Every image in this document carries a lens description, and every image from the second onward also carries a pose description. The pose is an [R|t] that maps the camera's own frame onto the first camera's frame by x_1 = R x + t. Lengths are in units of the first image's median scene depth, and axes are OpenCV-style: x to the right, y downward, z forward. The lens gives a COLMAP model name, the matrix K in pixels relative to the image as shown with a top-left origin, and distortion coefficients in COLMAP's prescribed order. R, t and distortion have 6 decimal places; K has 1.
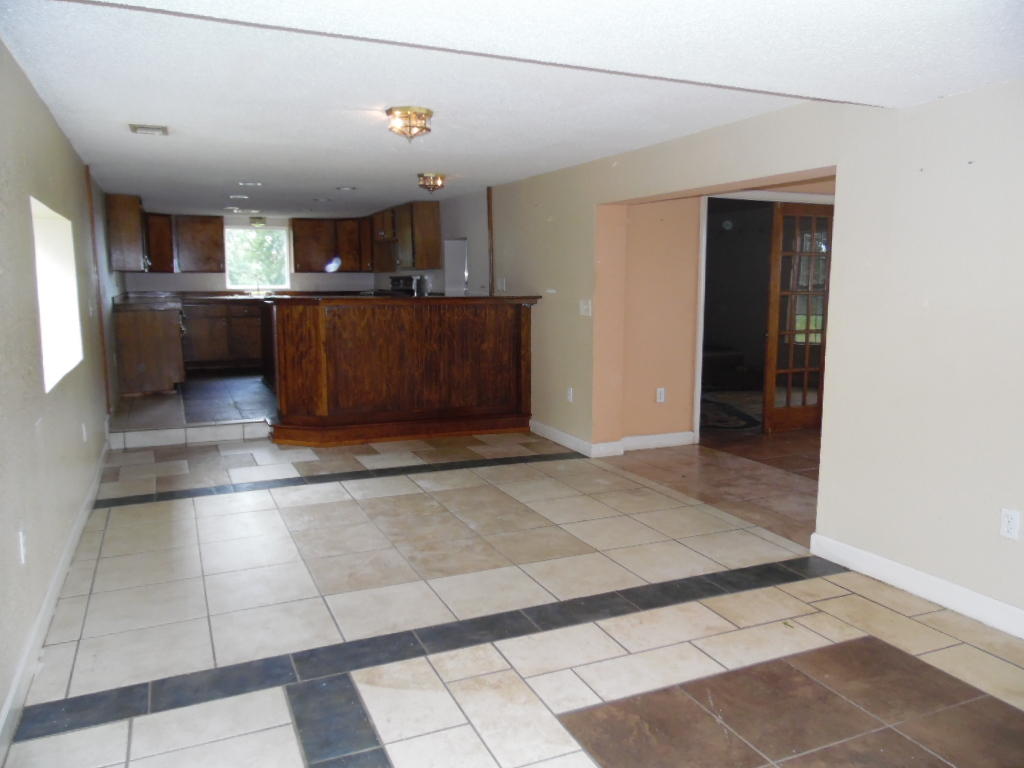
lens RADIAL K [[762.4, 0, 510.2], [0, 762.4, 385.3], [0, 0, 1]] dist [0.003059, 0.001234]
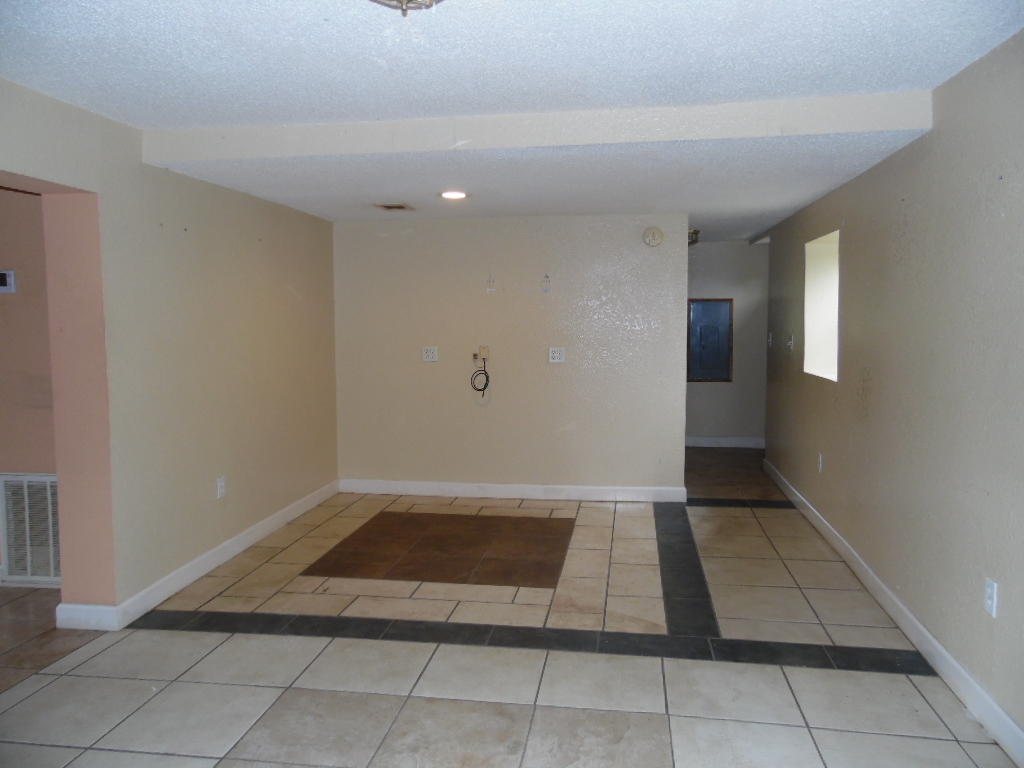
lens RADIAL K [[762.4, 0, 511.8], [0, 762.4, 382.0], [0, 0, 1]] dist [0.003059, 0.001234]
pose [[-0.836768, -0.044029, 0.545785, -0.609111], [0.078921, 0.976656, 0.199785, -0.268577], [-0.541841, 0.210248, -0.813760, 1.912168]]
